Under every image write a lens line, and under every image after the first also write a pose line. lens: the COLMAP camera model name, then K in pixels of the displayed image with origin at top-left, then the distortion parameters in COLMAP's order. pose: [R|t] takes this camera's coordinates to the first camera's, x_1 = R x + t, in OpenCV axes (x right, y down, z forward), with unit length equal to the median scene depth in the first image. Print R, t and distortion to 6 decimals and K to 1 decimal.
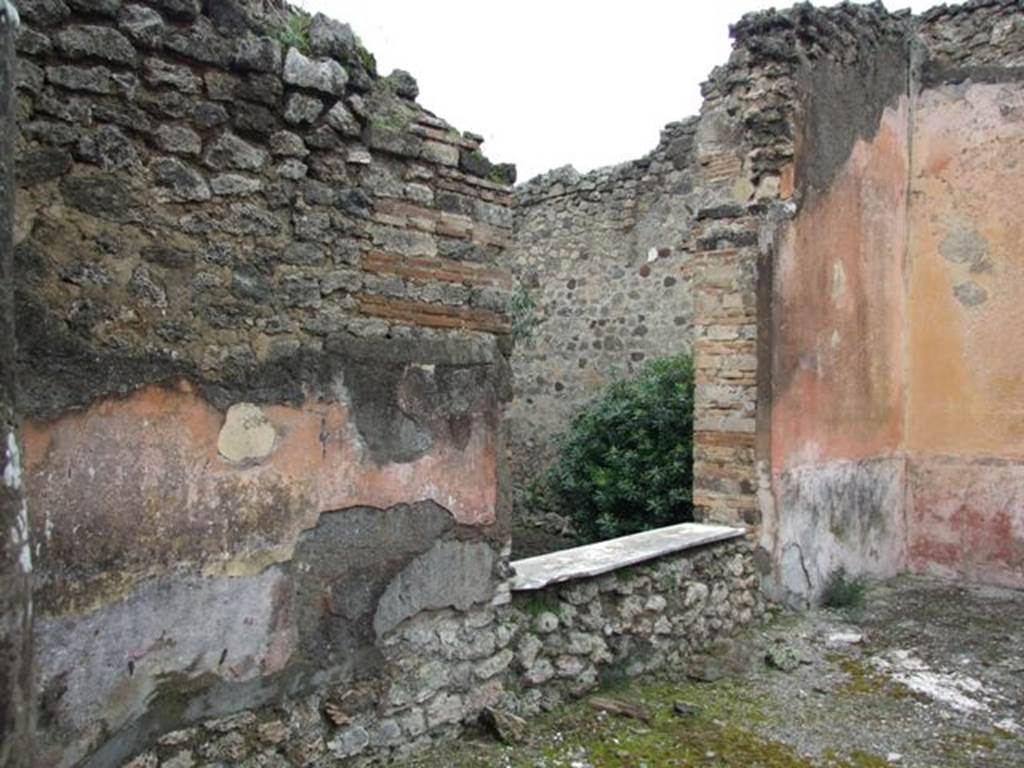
lens RADIAL K [[840.3, 0, 505.0], [0, 840.3, 372.8], [0, 0, 1]] dist [-0.041466, 0.022922]
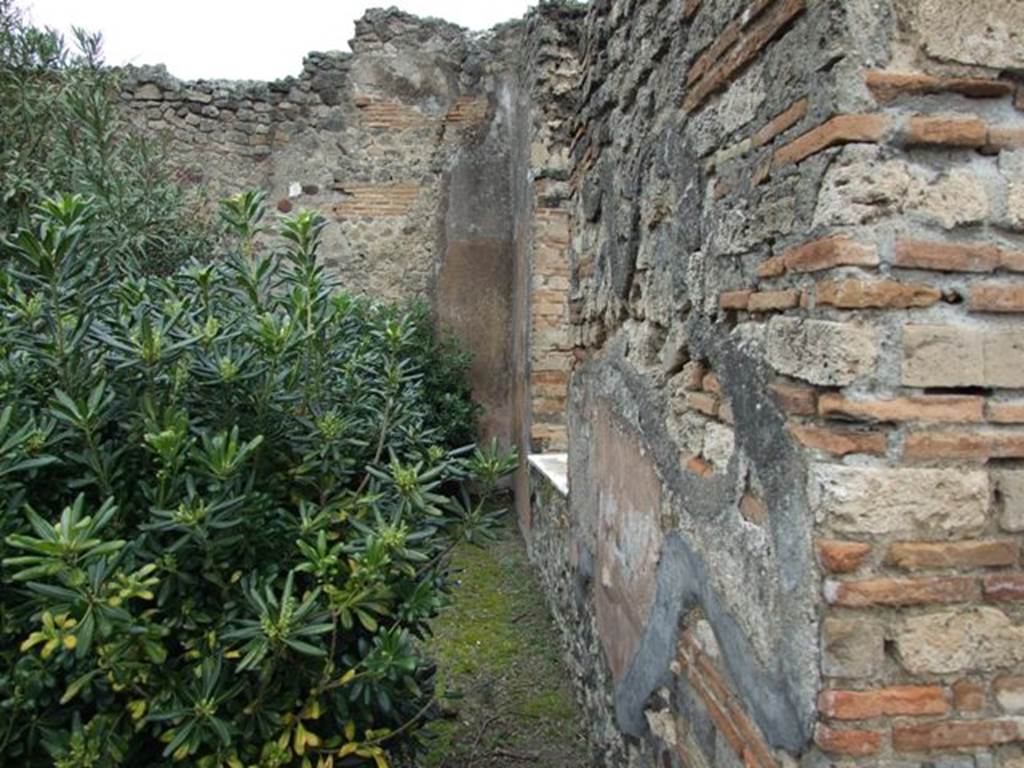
lens RADIAL K [[892.0, 0, 507.0], [0, 892.0, 375.7], [0, 0, 1]] dist [-0.045885, 0.046549]
pose [[0.652133, -0.019641, 0.757851, -0.426958], [-0.026104, 0.998490, 0.048340, 0.012361], [-0.757655, -0.051307, 0.650635, 0.165793]]
